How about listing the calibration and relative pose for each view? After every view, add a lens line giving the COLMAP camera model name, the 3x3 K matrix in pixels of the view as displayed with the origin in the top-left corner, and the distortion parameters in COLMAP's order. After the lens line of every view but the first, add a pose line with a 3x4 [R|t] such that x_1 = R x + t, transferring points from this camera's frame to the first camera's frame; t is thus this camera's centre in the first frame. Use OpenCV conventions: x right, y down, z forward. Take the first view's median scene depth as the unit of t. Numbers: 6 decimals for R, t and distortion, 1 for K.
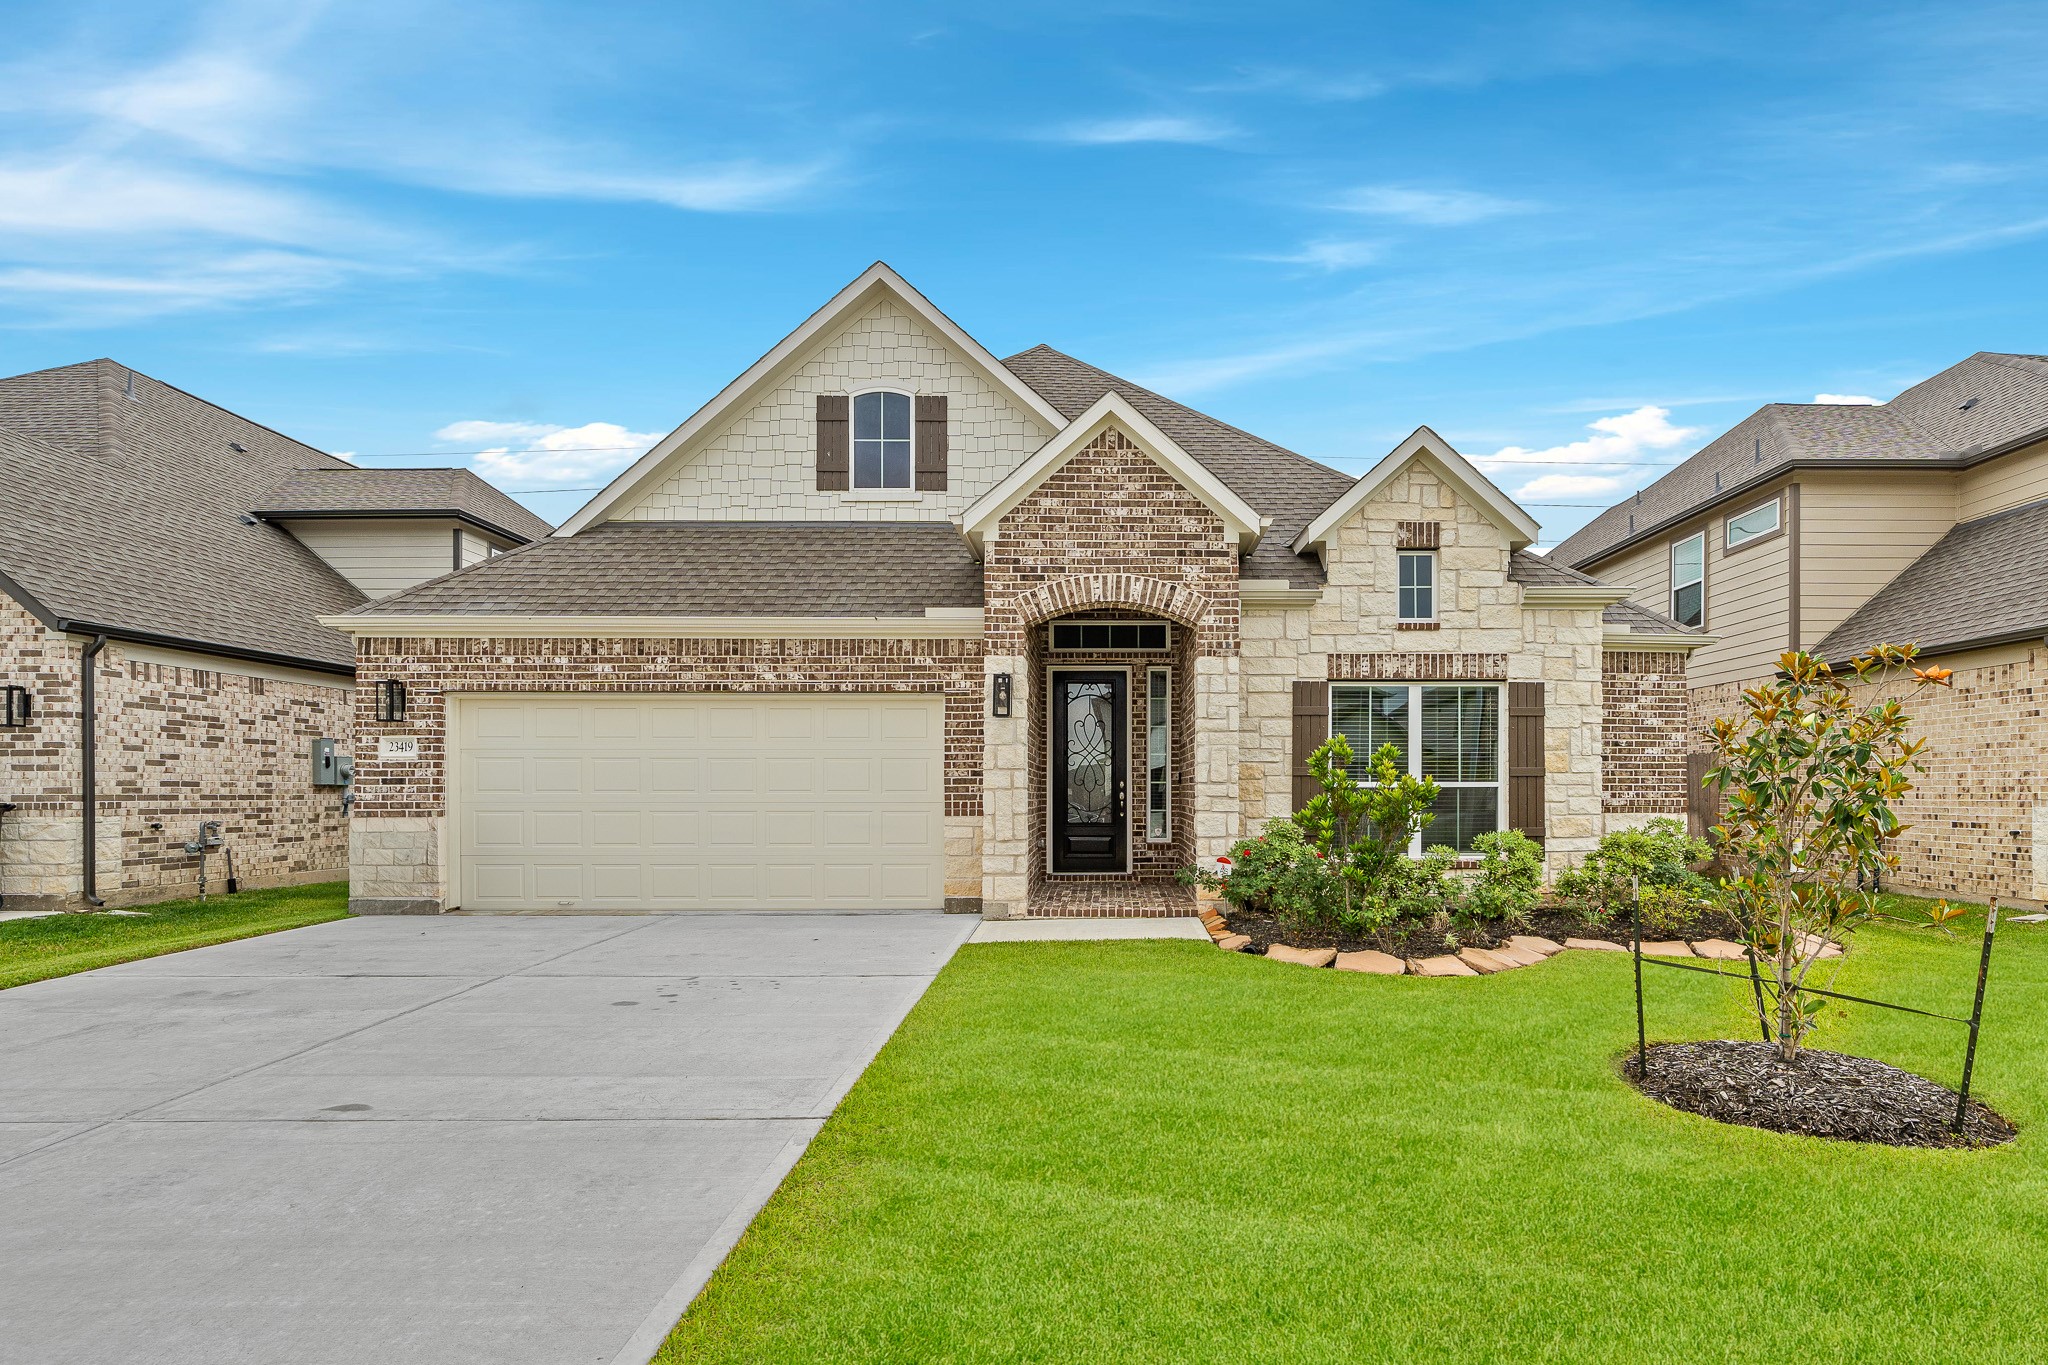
lens RADIAL K [[1018.9, 0, 1025.6], [0, 1018.9, 788.5], [0, 0, 1]] dist [-0.005130, -0.000404]
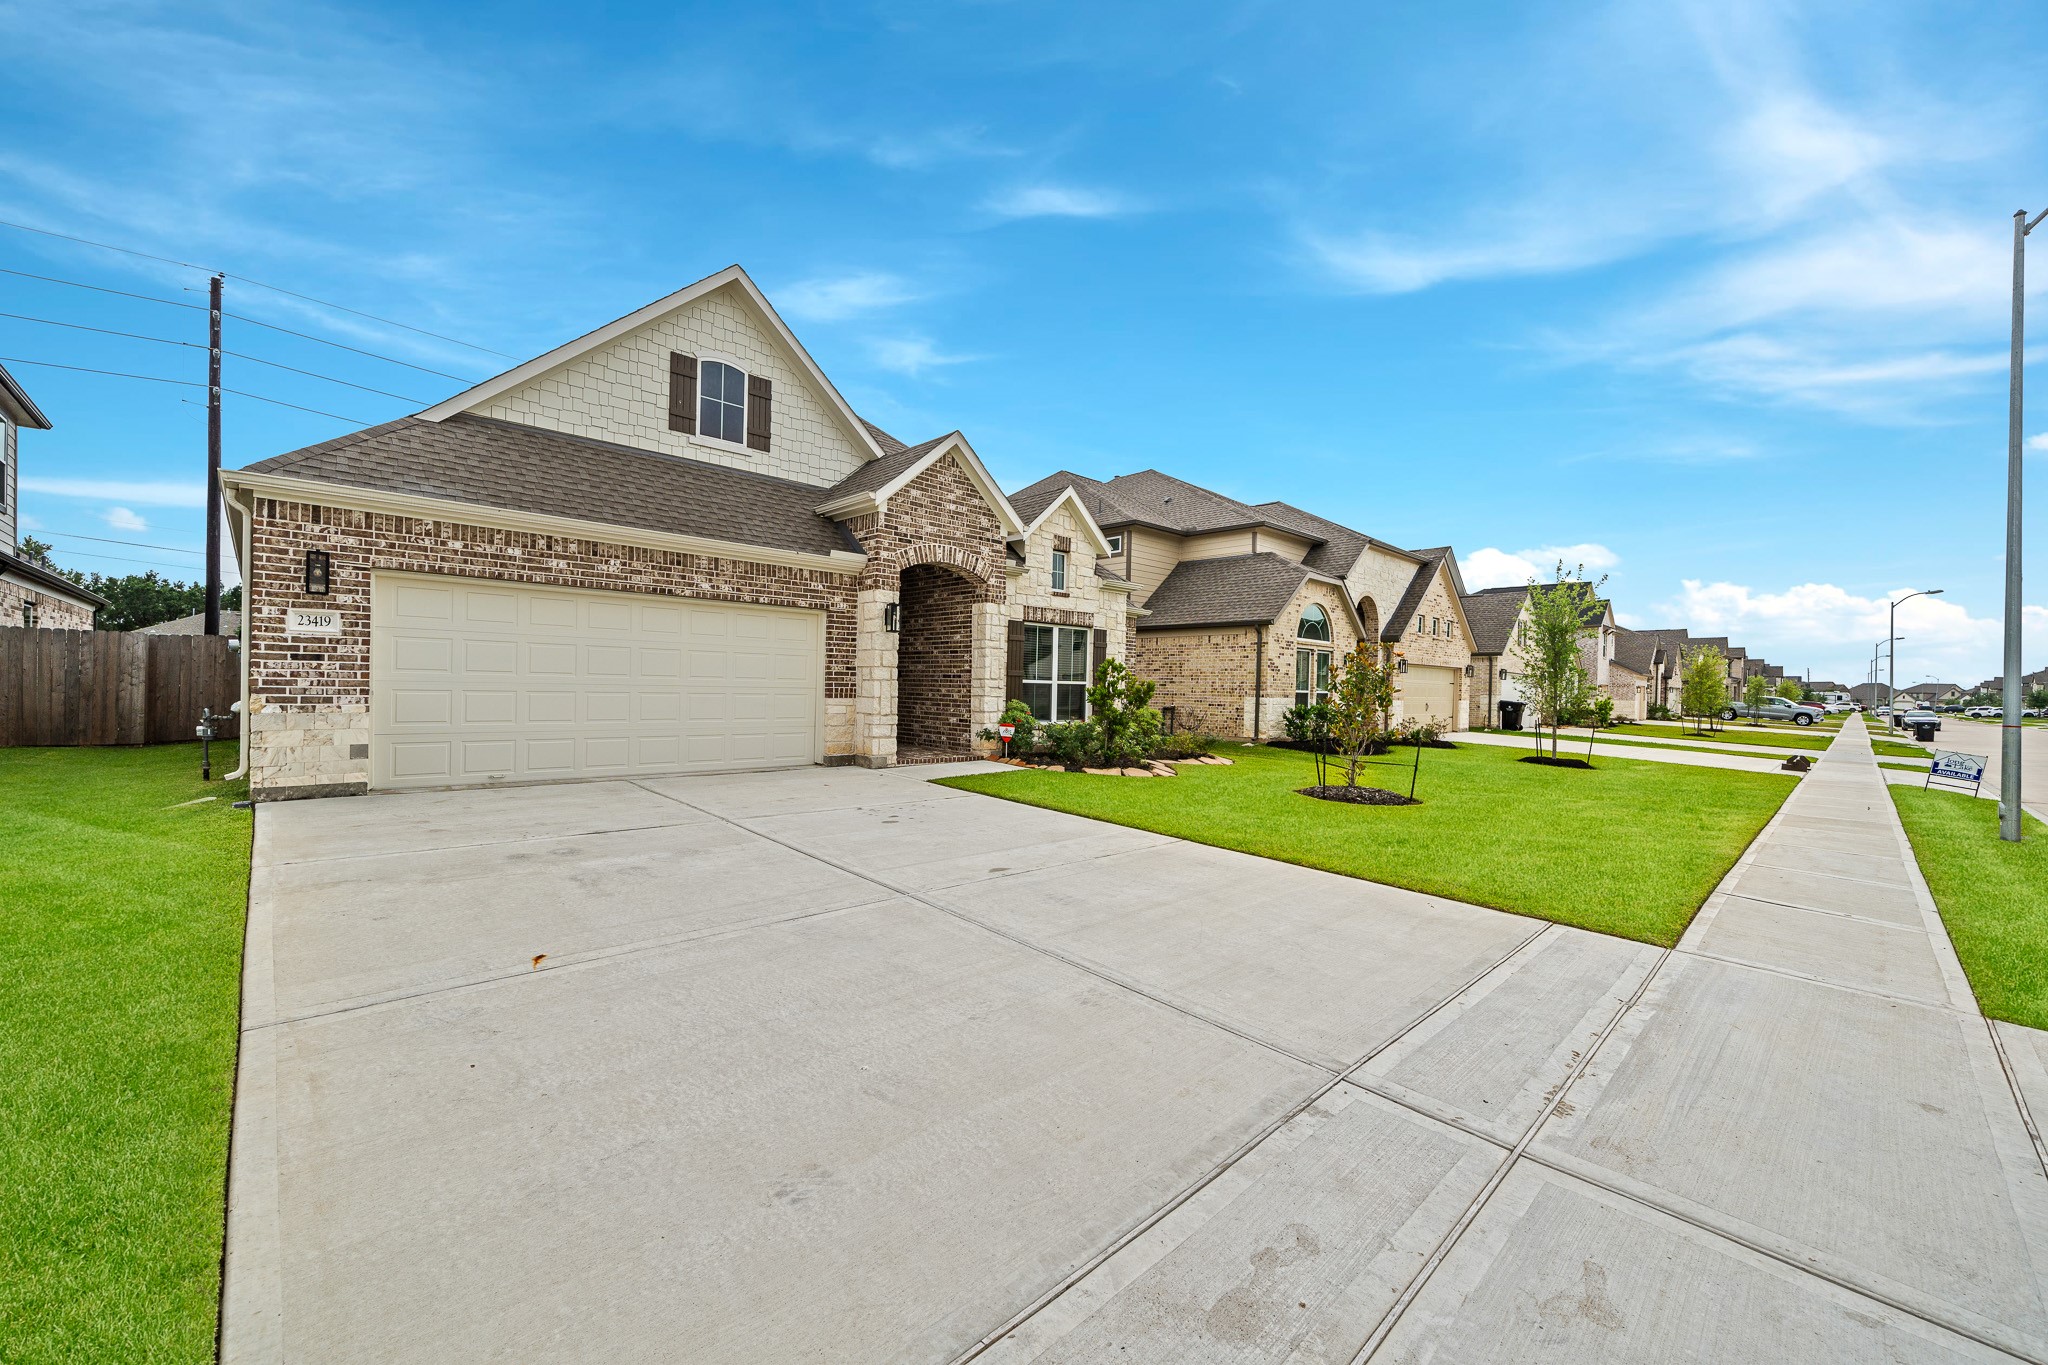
lens RADIAL K [[803.5, 0, 1030.1], [0, 803.5, 692.6], [0, 0, 1]] dist [-0.005651, -0.000069]
pose [[0.727218, 0.011329, 0.686313, -0.640070], [-0.023816, 0.999678, 0.008734, 0.003365], [-0.685993, -0.022696, 0.727254, 0.000986]]
